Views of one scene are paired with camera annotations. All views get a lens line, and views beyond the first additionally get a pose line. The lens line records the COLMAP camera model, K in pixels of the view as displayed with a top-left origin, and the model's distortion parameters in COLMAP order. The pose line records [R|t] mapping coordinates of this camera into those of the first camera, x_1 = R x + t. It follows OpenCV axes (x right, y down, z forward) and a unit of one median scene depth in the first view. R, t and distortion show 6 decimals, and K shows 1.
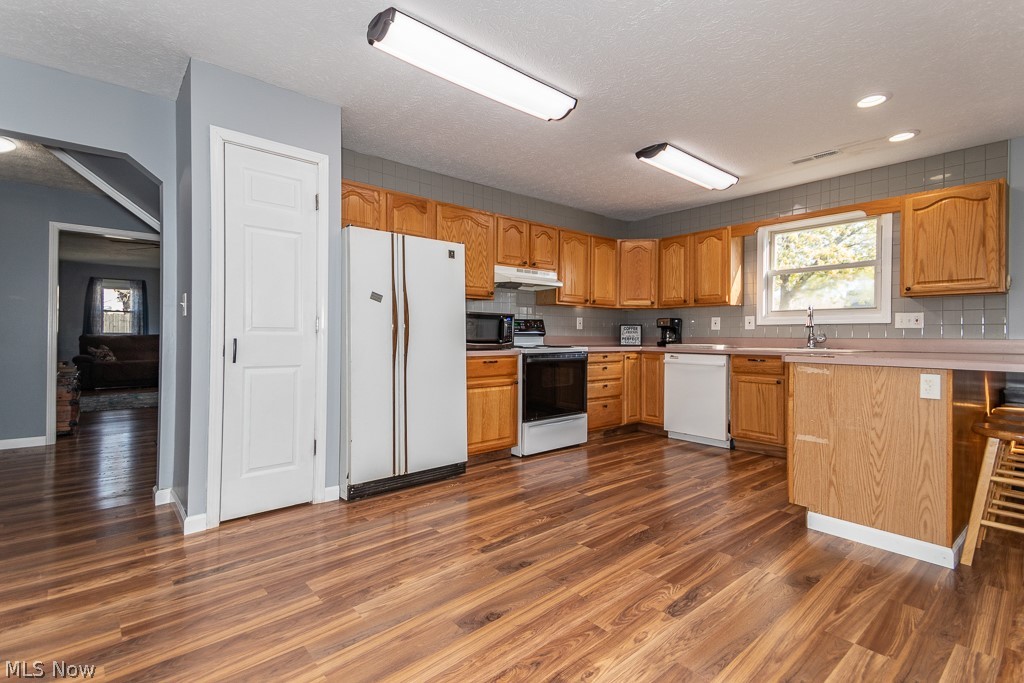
lens RADIAL K [[484.0, 0, 501.3], [0, 484.0, 340.9], [0, 0, 1]] dist [0.024317, -0.001662]
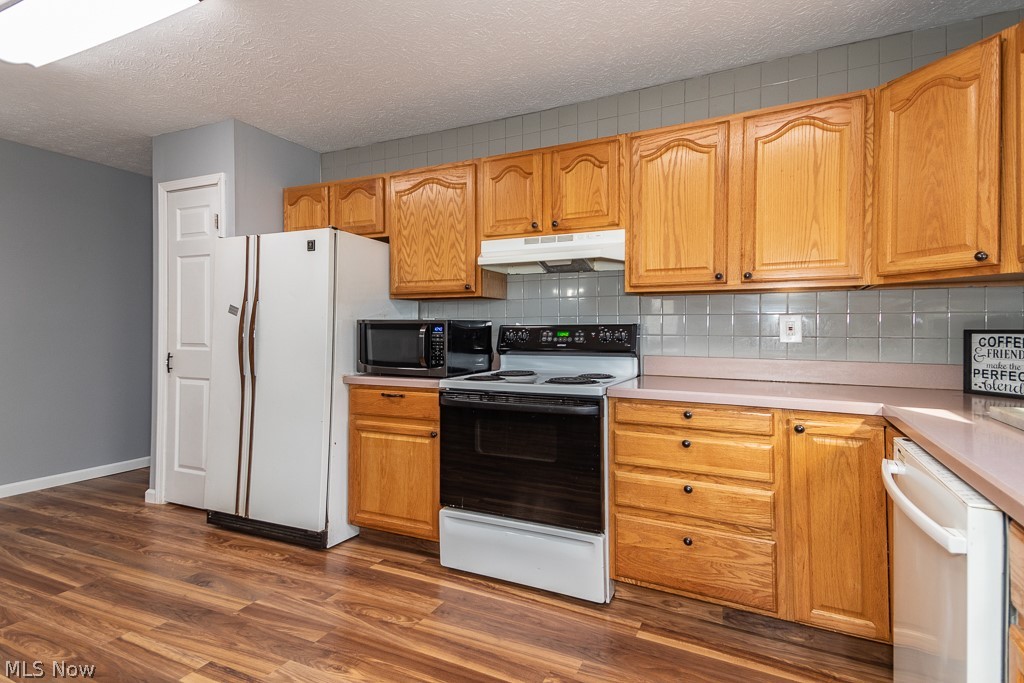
lens RADIAL K [[484.0, 0, 506.7], [0, 484.0, 331.0], [0, 0, 1]] dist [0.024317, -0.001662]
pose [[0.434484, -0.006732, -0.900654, 0.637683], [-0.013957, 0.999802, -0.014206, -0.036452], [0.900571, 0.018743, 0.434304, 0.859877]]
